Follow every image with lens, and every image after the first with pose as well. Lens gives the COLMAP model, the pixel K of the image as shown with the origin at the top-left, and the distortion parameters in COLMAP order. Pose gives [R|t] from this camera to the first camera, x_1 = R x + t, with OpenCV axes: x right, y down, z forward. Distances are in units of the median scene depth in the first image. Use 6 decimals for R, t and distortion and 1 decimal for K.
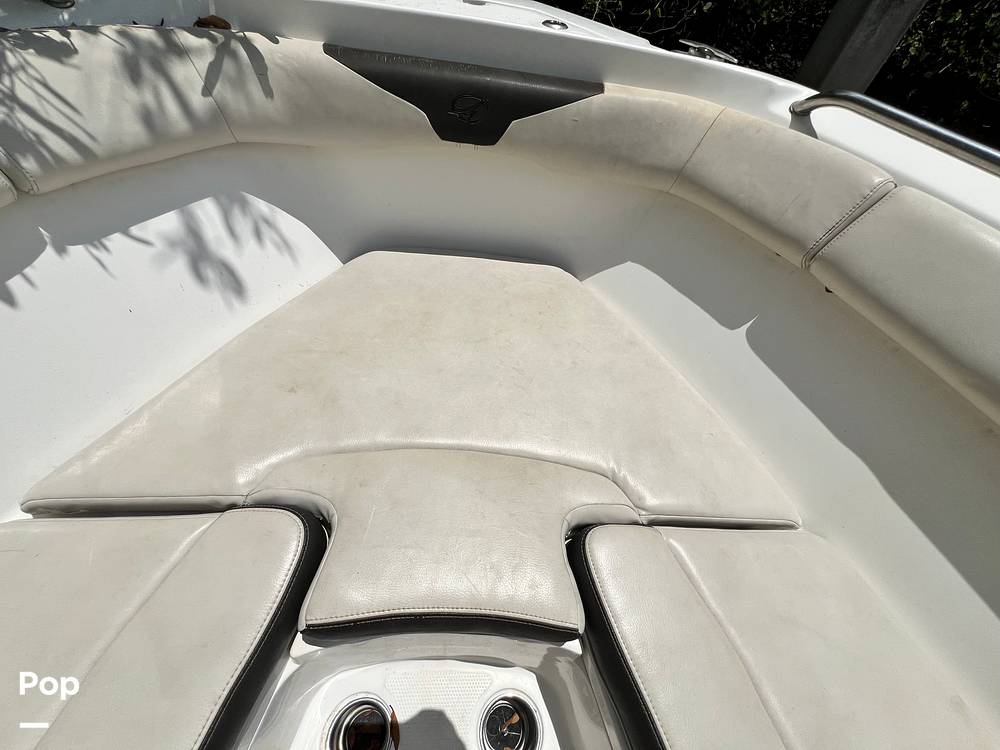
lens RADIAL K [[408.7, 0, 500.0], [0, 408.7, 375.0], [0, 0, 1]] dist [0.003717, 0.000740]
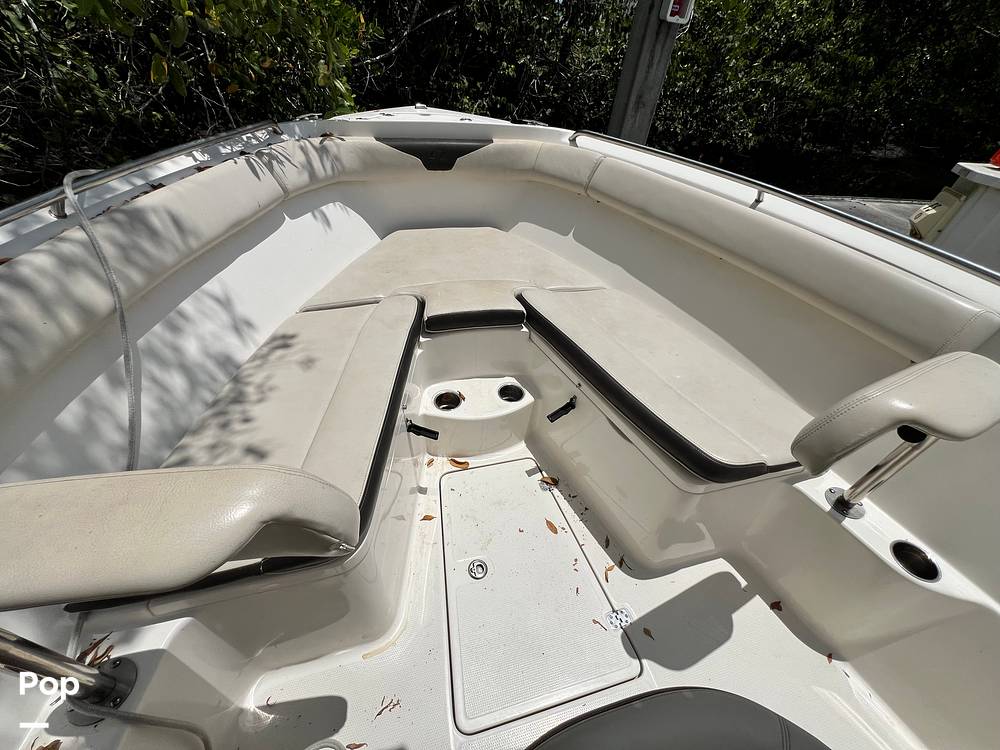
lens RADIAL K [[408.7, 0, 500.0], [0, 408.7, 375.0], [0, 0, 1]] dist [0.003717, 0.000740]
pose [[0.972592, -0.192989, 0.129690, -0.281955], [0.210719, 0.967362, -0.140743, 0.971084], [-0.098295, 0.164214, 0.981515, -1.126973]]
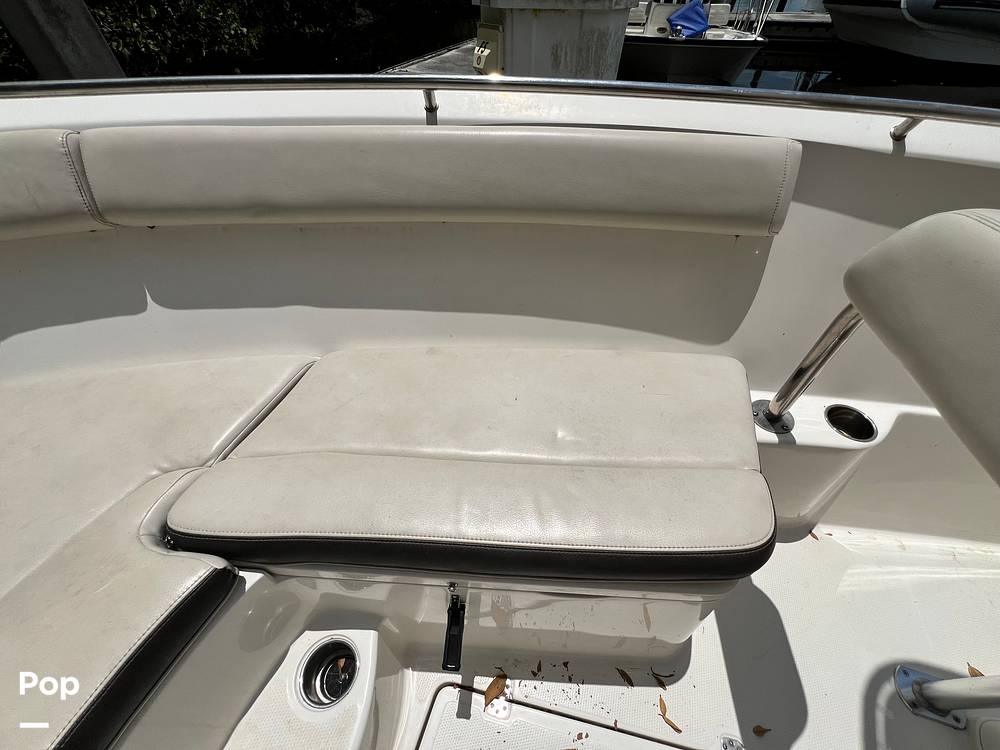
lens RADIAL K [[408.7, 0, 500.0], [0, 408.7, 375.0], [0, 0, 1]] dist [0.003717, 0.000740]
pose [[0.338268, -0.772592, 0.537286, 0.177863], [0.769010, 0.556023, 0.315376, 0.395103], [-0.542400, 0.306497, 0.782216, -0.295796]]
